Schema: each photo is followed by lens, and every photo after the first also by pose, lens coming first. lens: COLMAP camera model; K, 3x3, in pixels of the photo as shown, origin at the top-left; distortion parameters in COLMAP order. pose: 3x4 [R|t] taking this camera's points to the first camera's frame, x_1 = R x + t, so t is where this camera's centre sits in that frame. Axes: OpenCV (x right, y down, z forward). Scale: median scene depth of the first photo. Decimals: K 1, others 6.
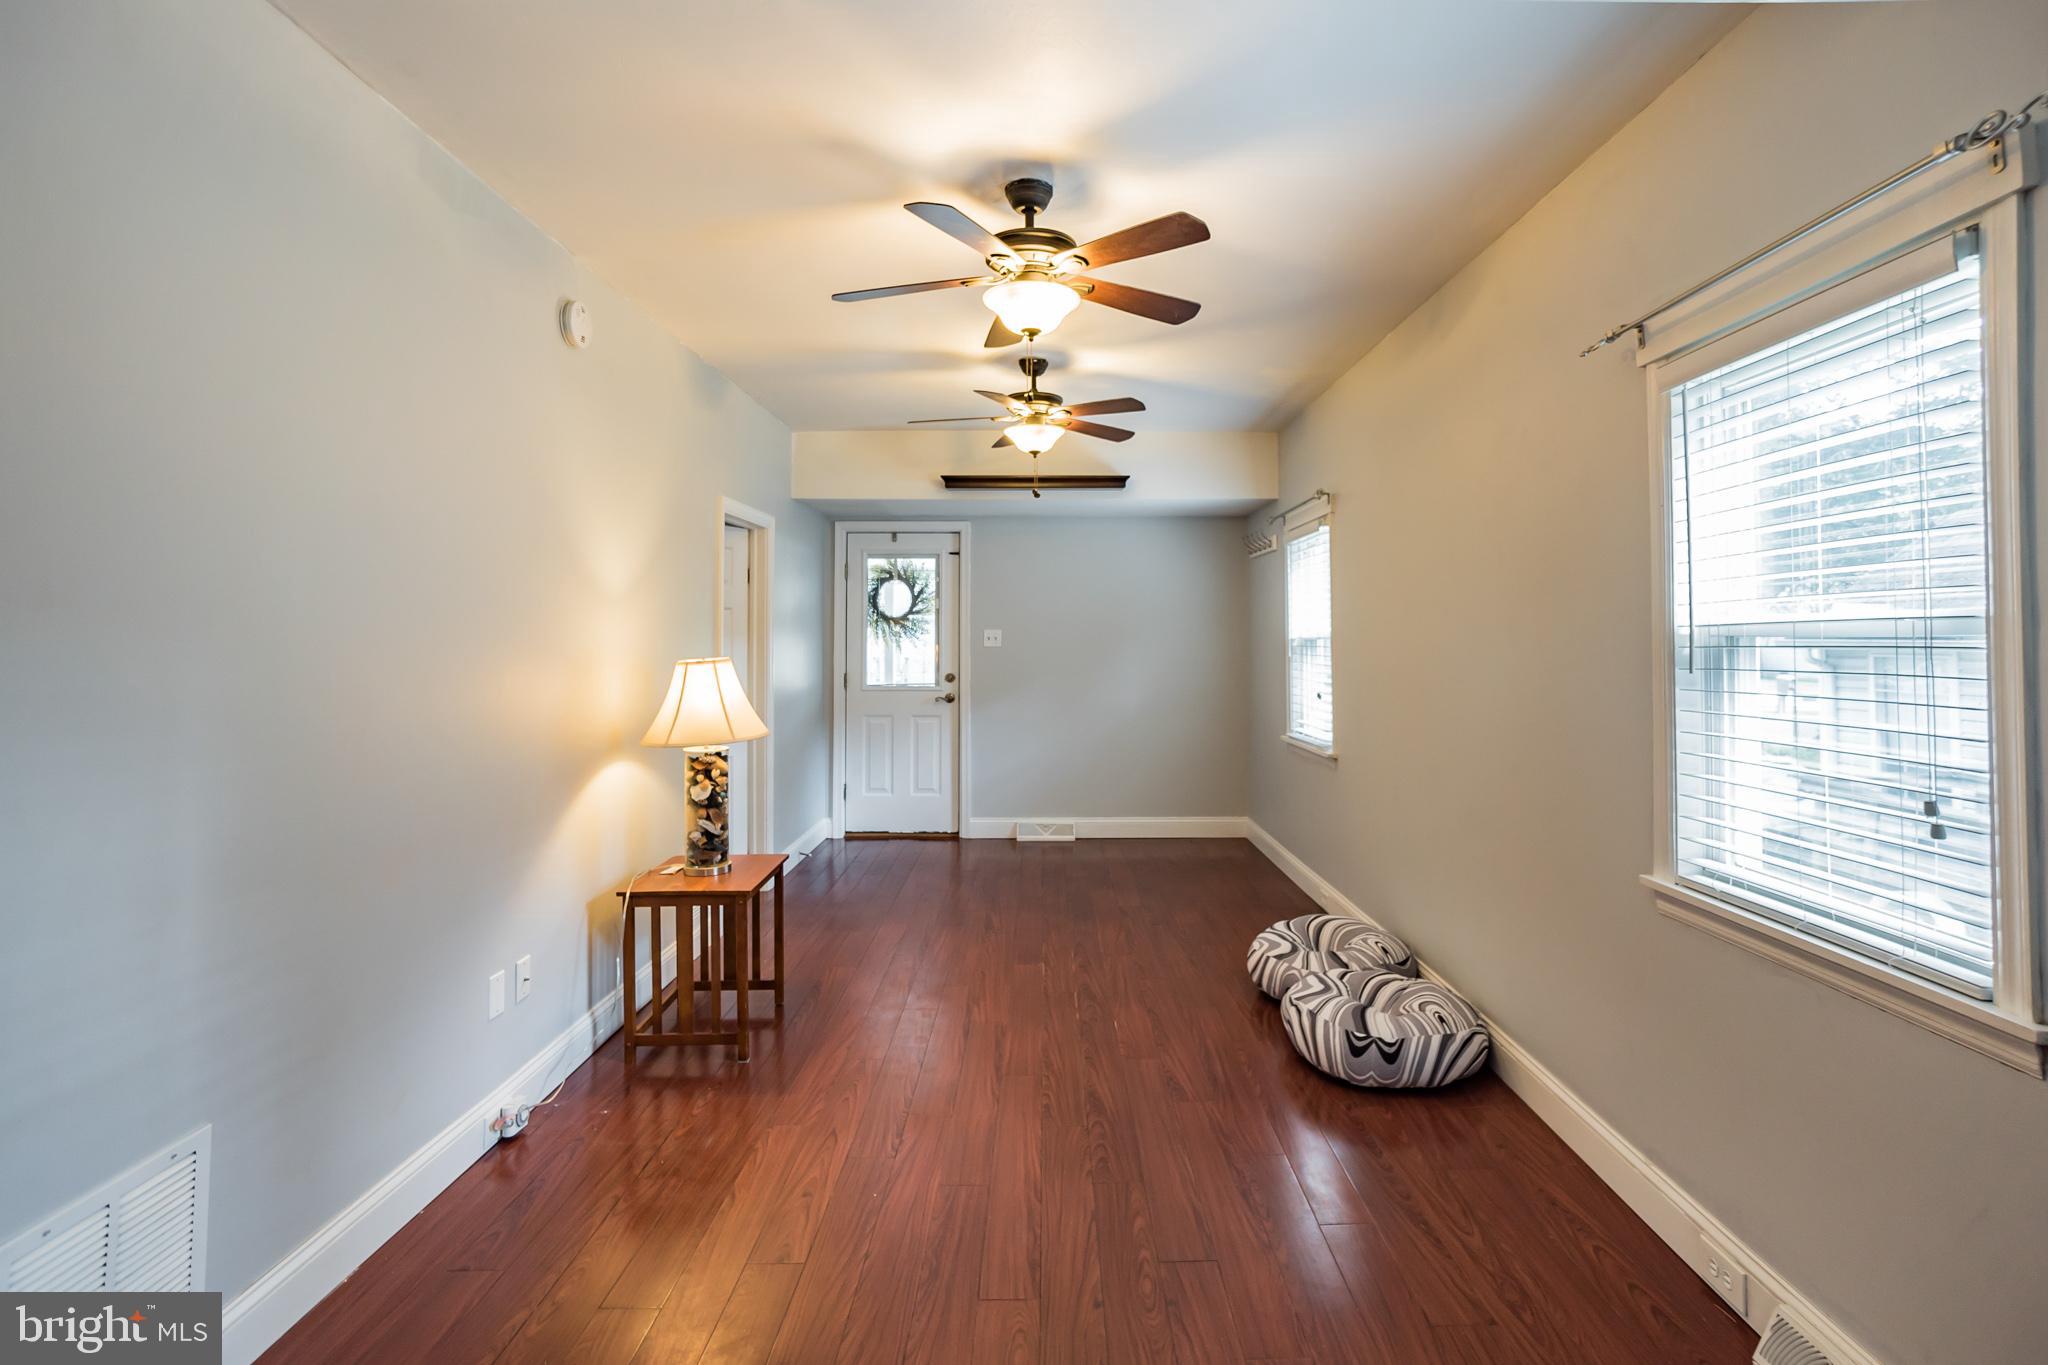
lens RADIAL K [[956.6, 0, 1068.4], [0, 956.6, 617.3], [0, 0, 1]] dist [-0.034029, 0.000493]
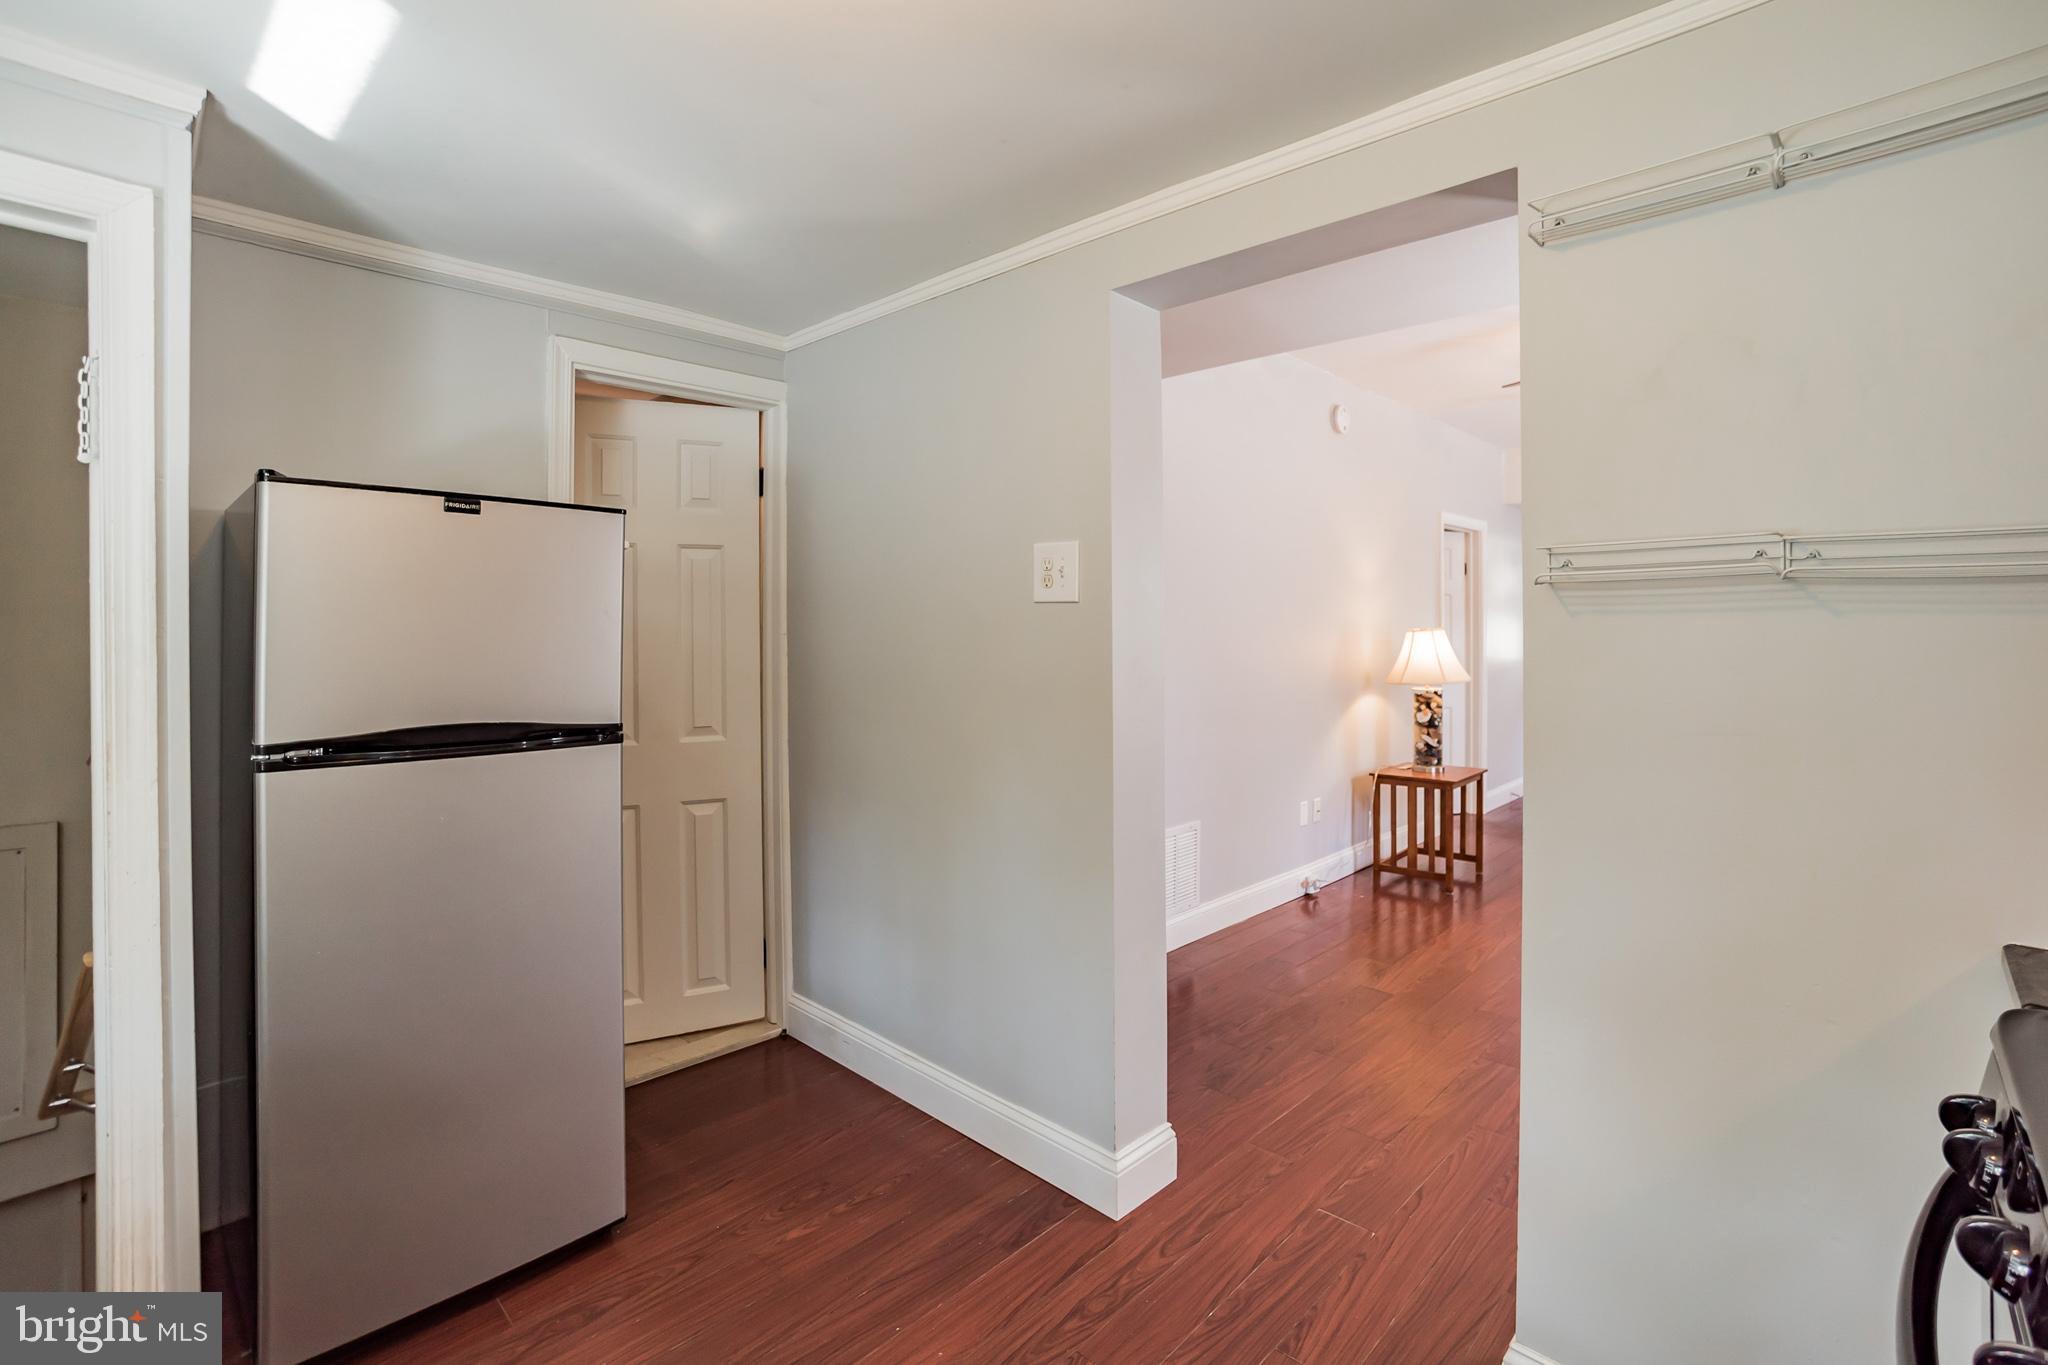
lens RADIAL K [[930.6, 0, 1056.6], [0, 930.6, 651.0], [0, 0, 1]] dist [-0.000268, -0.000026]
pose [[0.722966, 0.018142, -0.690645, 0.168434], [0.014576, 0.999032, 0.041501, 0.007060], [0.690729, -0.040070, 0.722002, -0.372515]]
